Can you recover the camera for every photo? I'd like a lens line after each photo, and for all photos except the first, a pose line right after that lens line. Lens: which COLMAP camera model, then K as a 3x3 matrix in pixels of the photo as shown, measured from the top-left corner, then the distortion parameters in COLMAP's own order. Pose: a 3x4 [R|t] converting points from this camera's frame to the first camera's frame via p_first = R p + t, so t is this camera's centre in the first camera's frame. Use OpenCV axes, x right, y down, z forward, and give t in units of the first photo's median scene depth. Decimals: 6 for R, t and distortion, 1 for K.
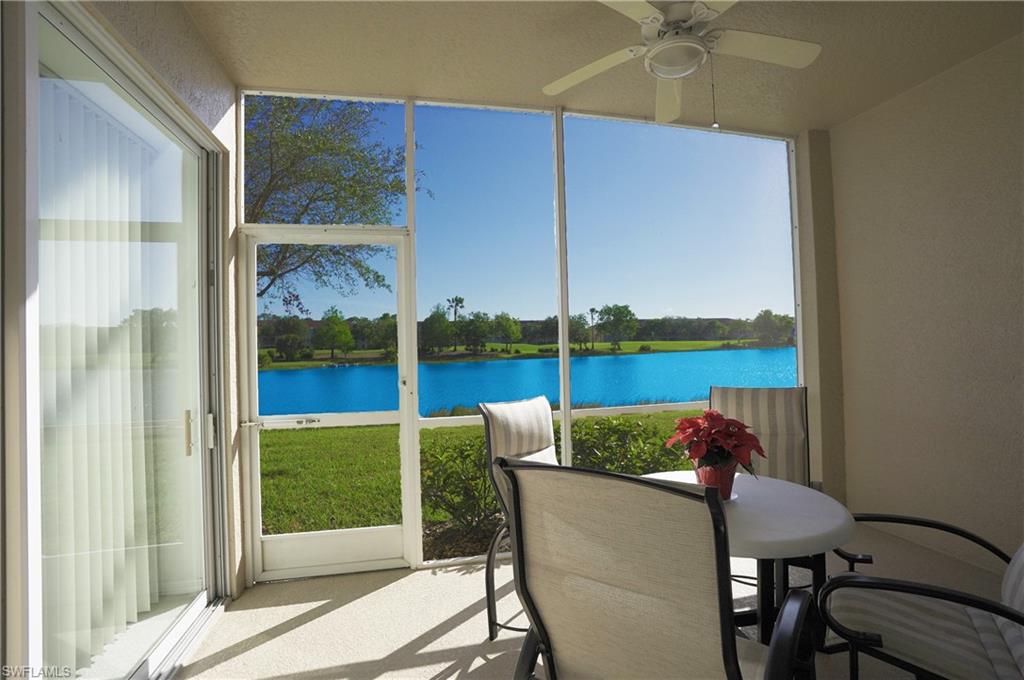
lens RADIAL K [[475.7, 0, 516.1], [0, 475.7, 337.1], [0, 0, 1]] dist [-0.073388, 0.029732]
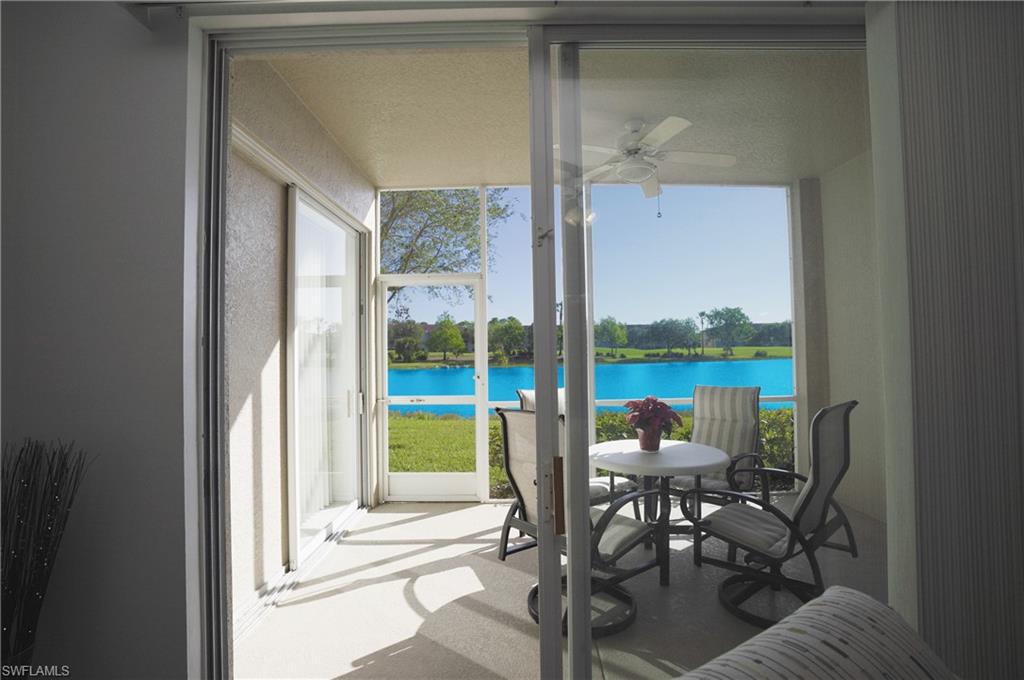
lens RADIAL K [[475.7, 0, 516.1], [0, 475.7, 337.1], [0, 0, 1]] dist [-0.073388, 0.029732]
pose [[0.974963, 0.004865, -0.222314, 0.229732], [-0.006643, 0.999952, -0.007249, -0.021812], [0.222268, 0.008544, 0.974948, -0.473486]]
